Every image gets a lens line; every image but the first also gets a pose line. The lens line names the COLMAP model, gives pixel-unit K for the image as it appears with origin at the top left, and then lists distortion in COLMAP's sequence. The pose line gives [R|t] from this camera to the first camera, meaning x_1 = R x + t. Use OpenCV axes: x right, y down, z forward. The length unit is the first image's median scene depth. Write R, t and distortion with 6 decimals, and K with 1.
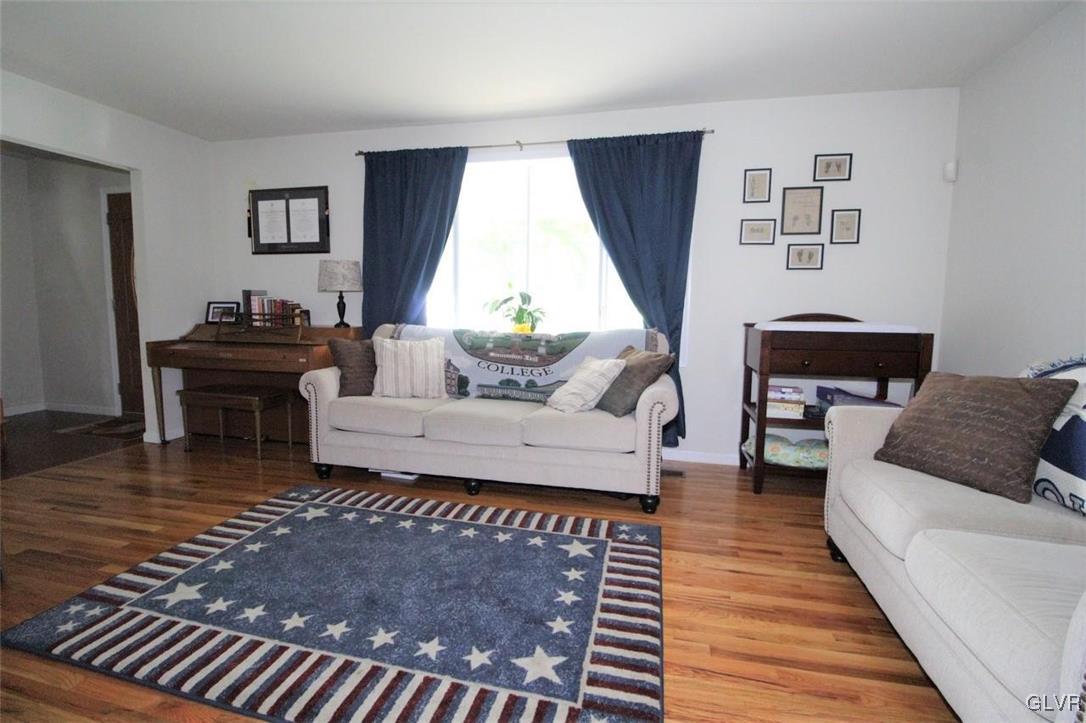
lens RADIAL K [[515.8, 0, 543.0], [0, 515.8, 362.8], [0, 0, 1]] dist [-0.012889, -0.003646]
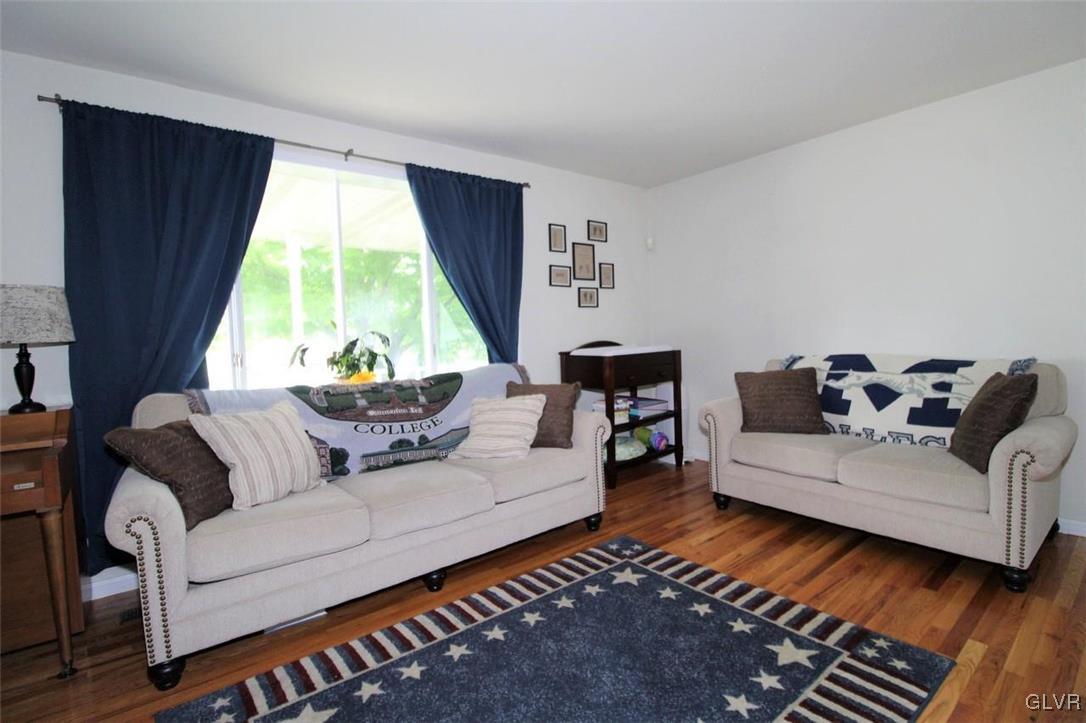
lens RADIAL K [[515.8, 0, 546.6], [0, 515.8, 354.2], [0, 0, 1]] dist [-0.012889, -0.003646]
pose [[0.601523, -0.069019, 0.795868, -0.583644], [0.128386, 0.991663, -0.011037, -0.065381], [-0.788471, 0.108817, 0.605370, 0.321823]]
